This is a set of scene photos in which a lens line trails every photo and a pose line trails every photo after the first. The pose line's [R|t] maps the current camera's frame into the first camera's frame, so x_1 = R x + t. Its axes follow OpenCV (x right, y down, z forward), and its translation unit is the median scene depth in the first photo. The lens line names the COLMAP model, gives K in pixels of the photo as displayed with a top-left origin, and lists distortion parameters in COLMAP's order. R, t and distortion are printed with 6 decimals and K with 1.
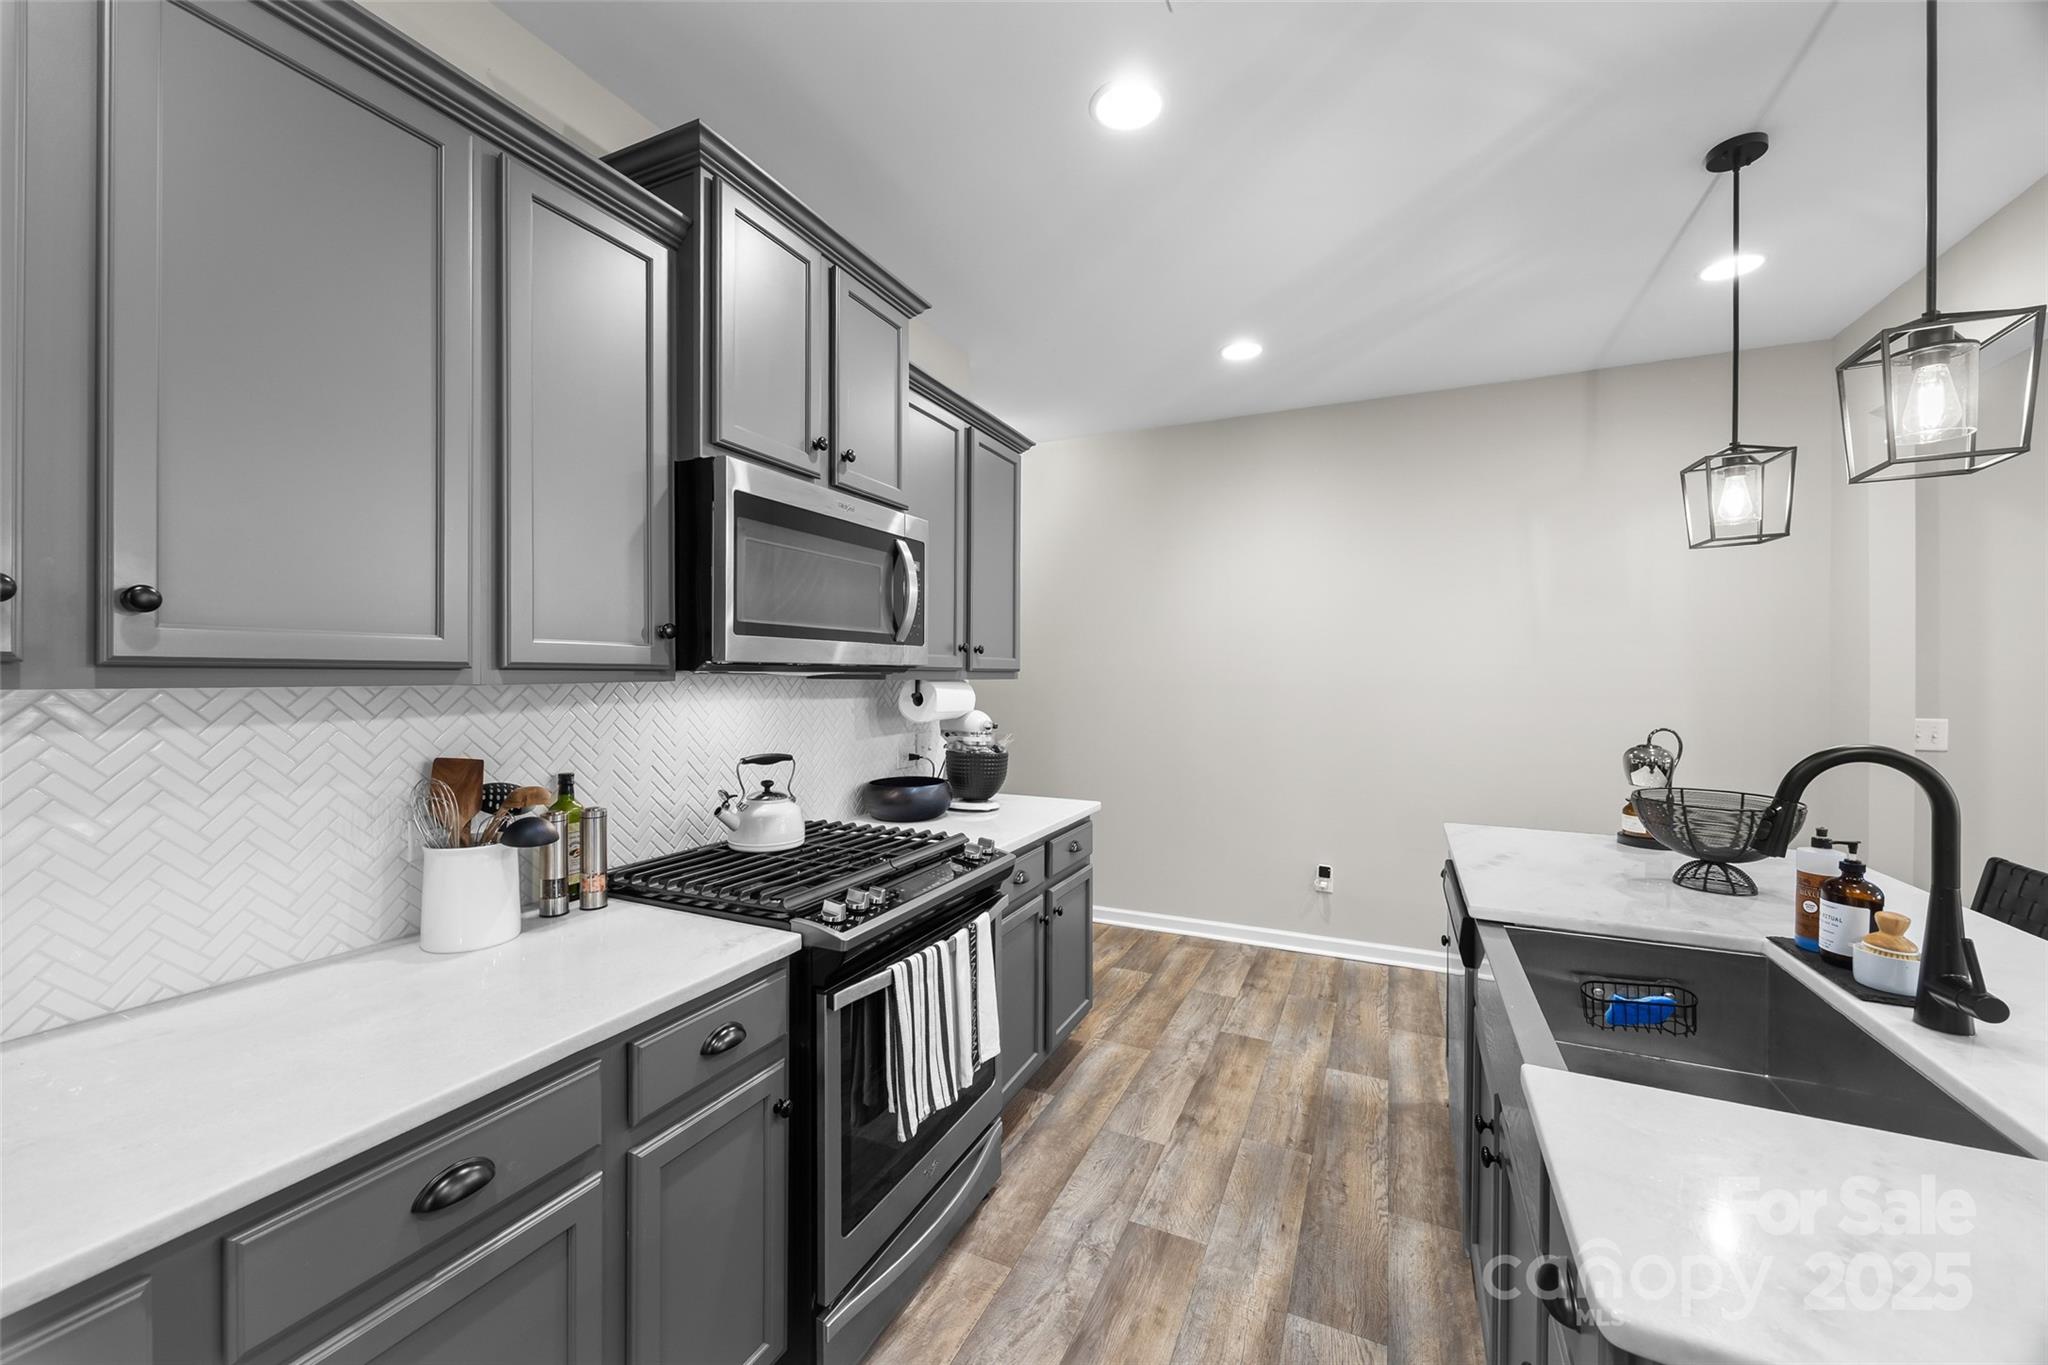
lens RADIAL K [[787.3, 0, 1015.5], [0, 787.3, 688.8], [0, 0, 1]] dist [-0.002340, 0.001226]
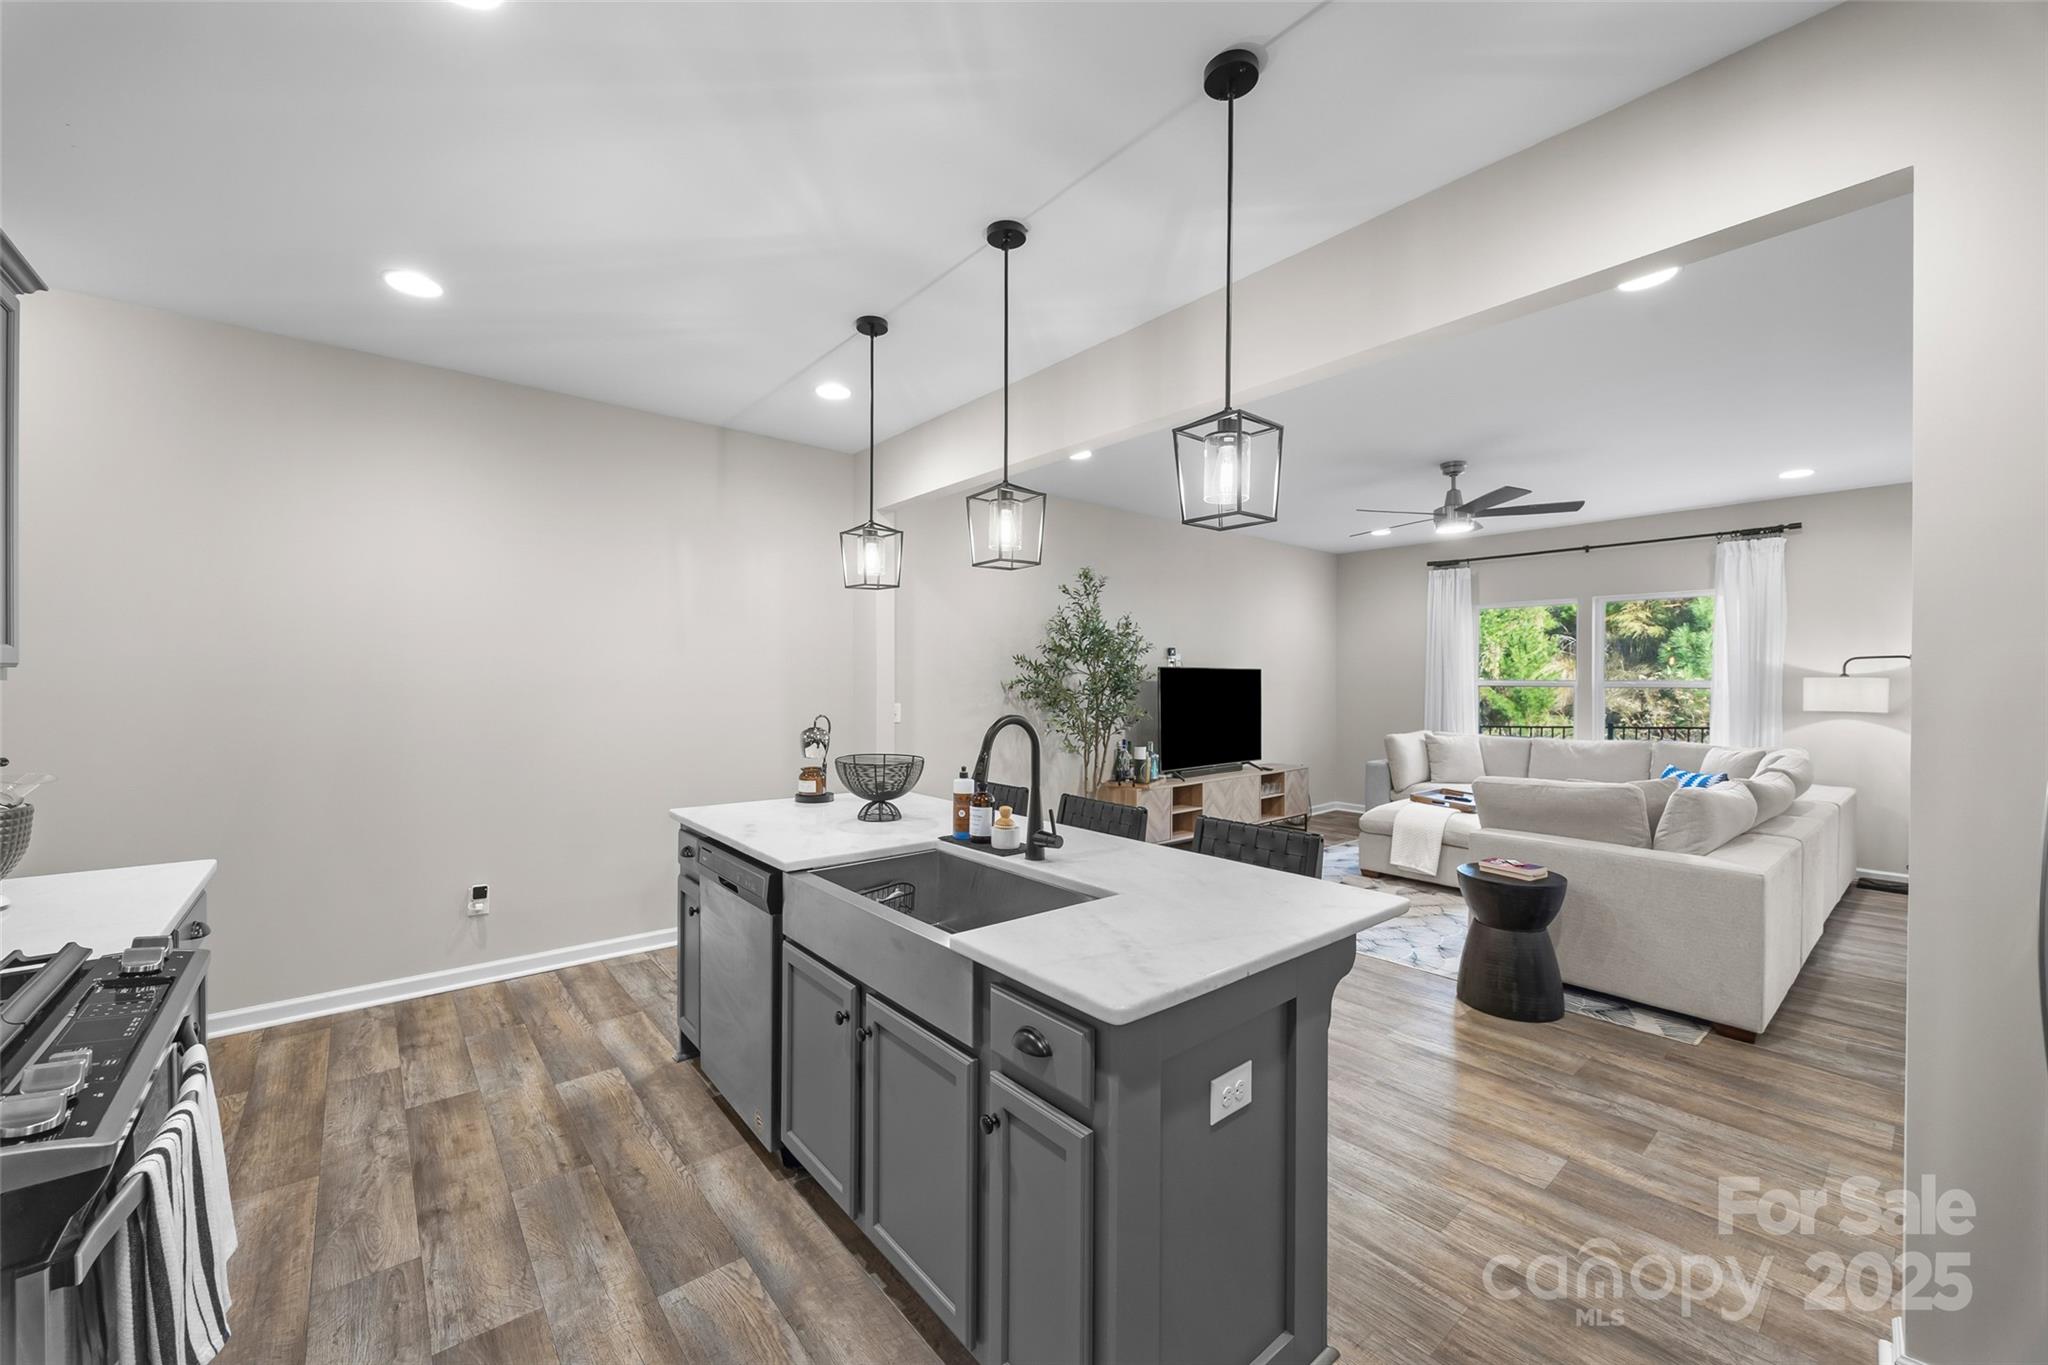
lens RADIAL K [[787.3, 0, 1011.9], [0, 787.3, 696.2], [0, 0, 1]] dist [-0.002340, 0.001226]
pose [[0.422857, -0.020562, 0.905963, -0.245496], [0.011626, 0.999783, 0.017265, -0.001890], [-0.906122, 0.003232, 0.423005, 0.095025]]
